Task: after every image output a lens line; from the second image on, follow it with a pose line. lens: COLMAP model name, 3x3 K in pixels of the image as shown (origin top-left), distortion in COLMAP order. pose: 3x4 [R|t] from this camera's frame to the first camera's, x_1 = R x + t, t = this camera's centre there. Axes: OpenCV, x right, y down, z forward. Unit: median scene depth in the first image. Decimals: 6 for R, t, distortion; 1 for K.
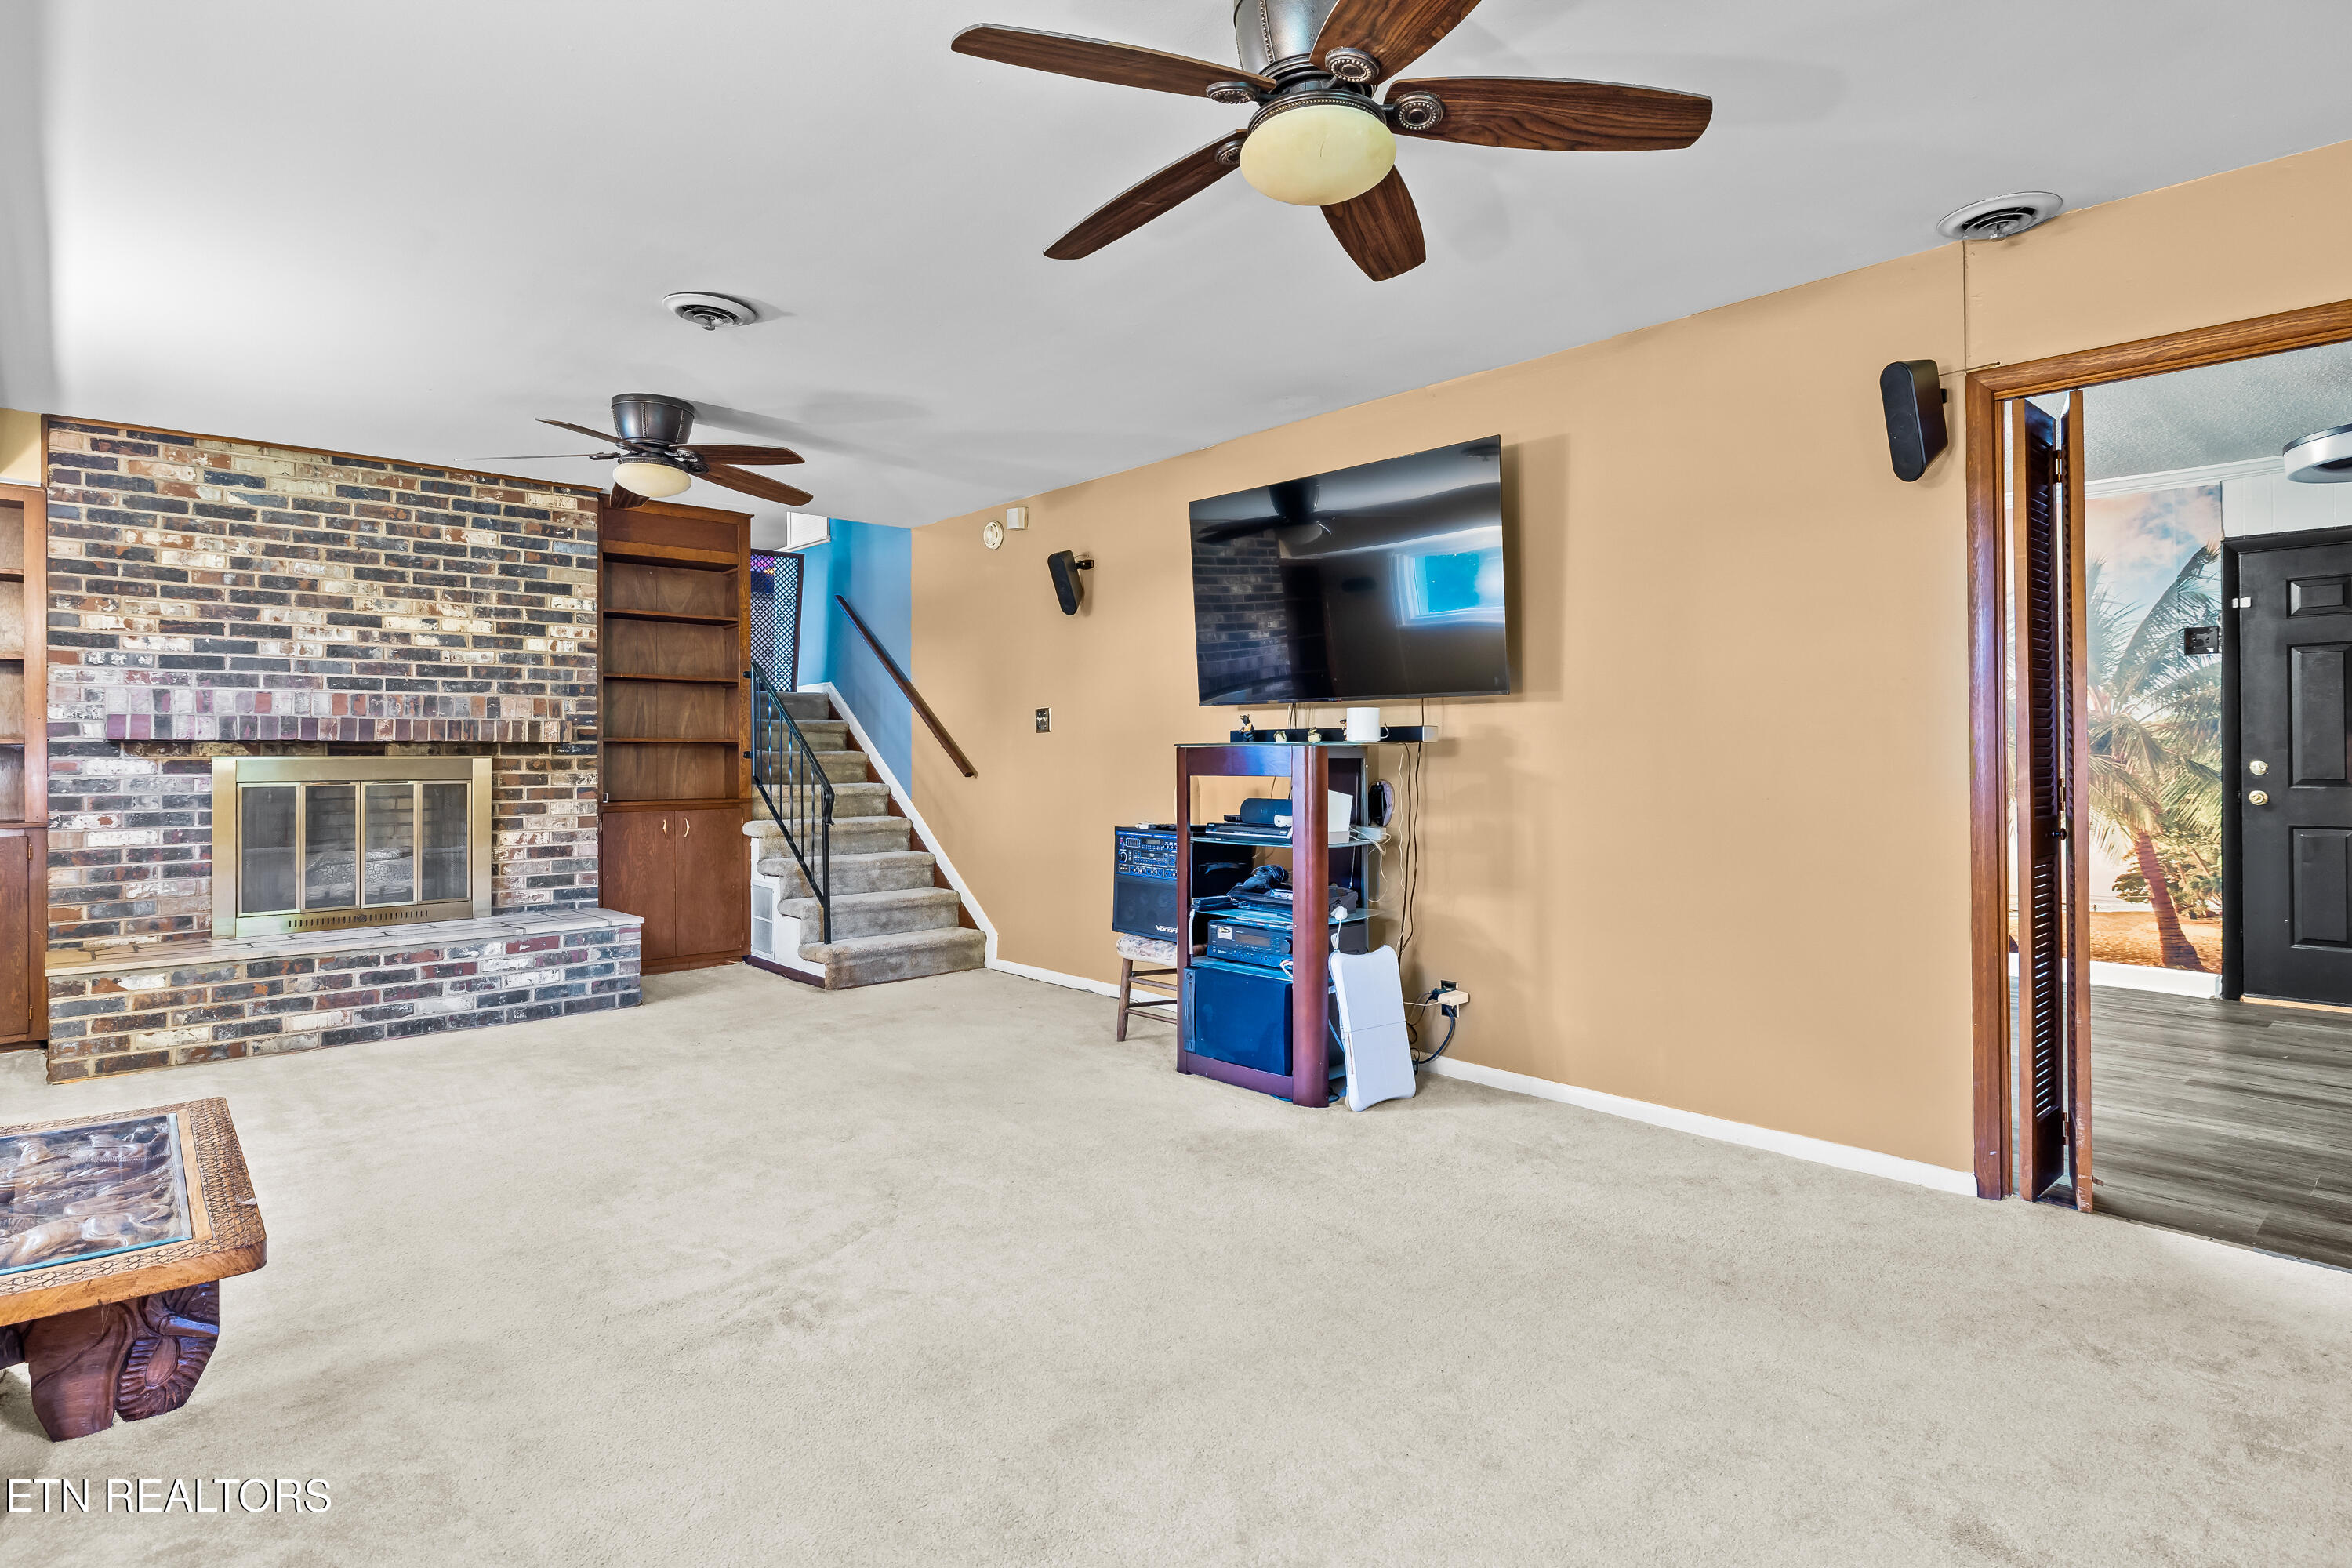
lens RADIAL K [[1222.4, 0, 1176.6], [0, 1222.4, 768.7], [0, 0, 1]] dist [-0.001006, 0.000232]
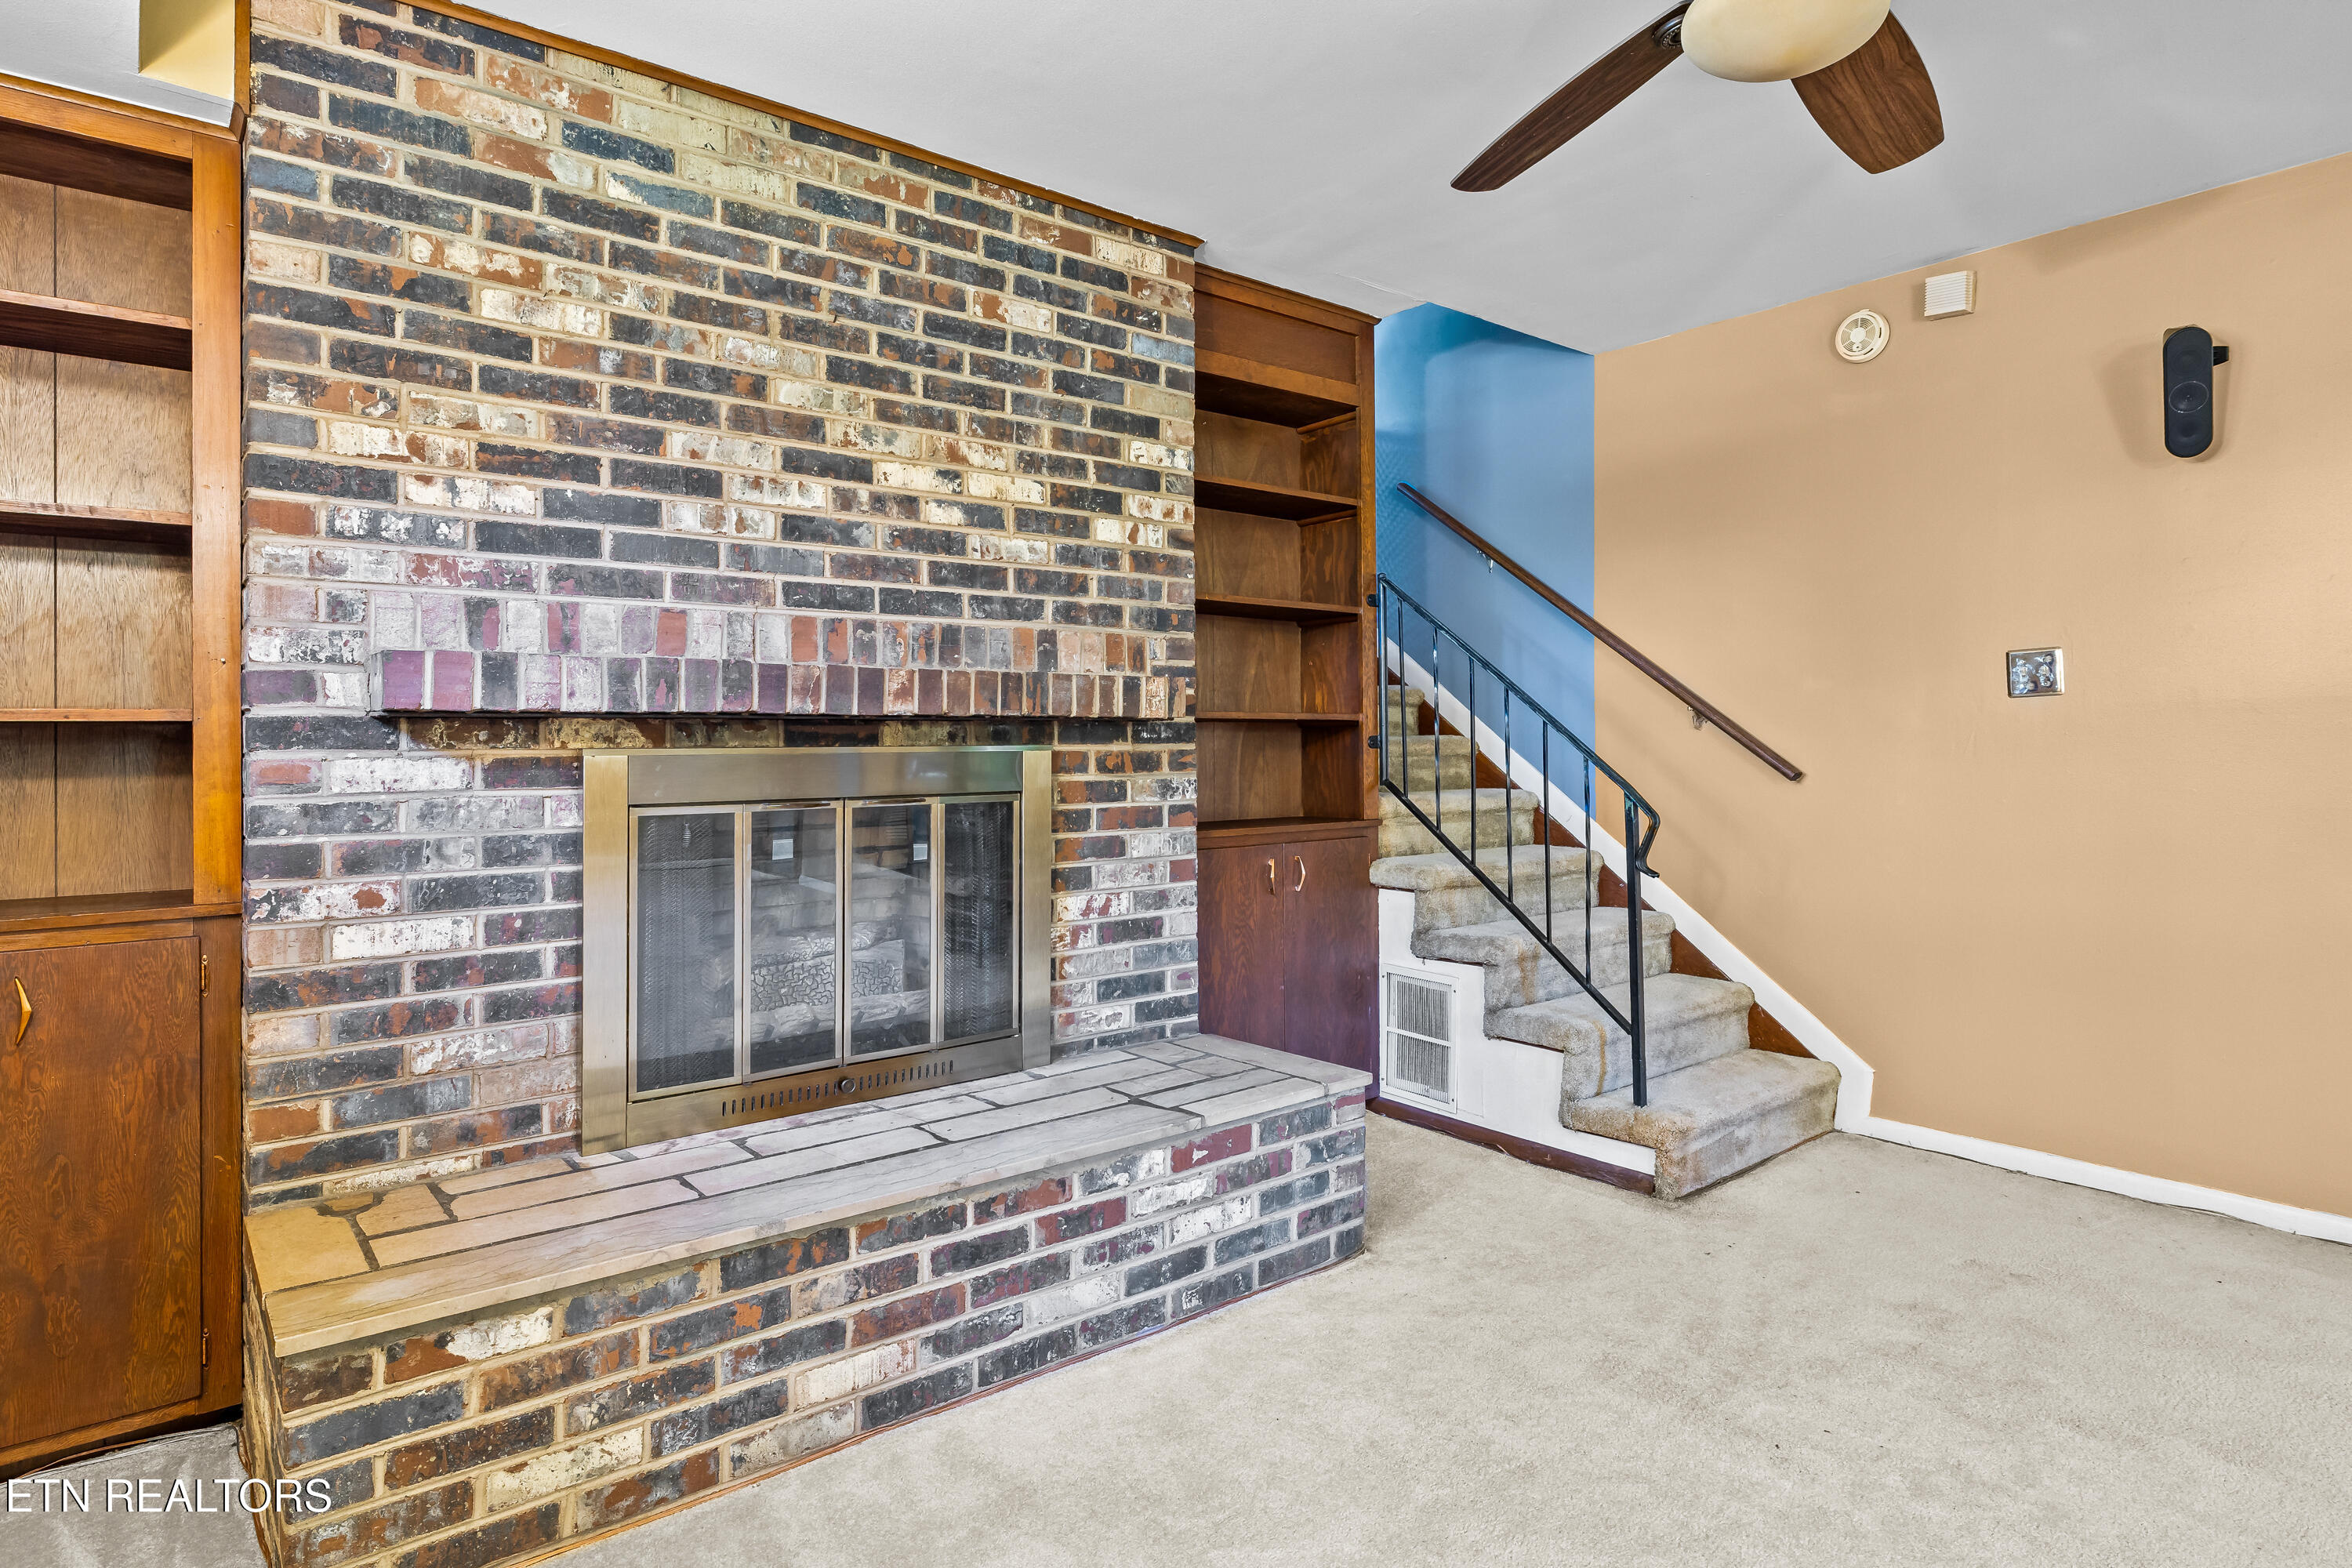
lens RADIAL K [[1222.4, 0, 1139.1], [0, 1222.4, 749.3], [0, 0, 1]] dist [-0.001006, 0.000232]
pose [[0.998669, -0.003923, -0.051435, -0.552857], [0.003579, 0.999971, -0.006773, -0.005998], [0.051460, 0.006580, 0.998653, 0.552087]]
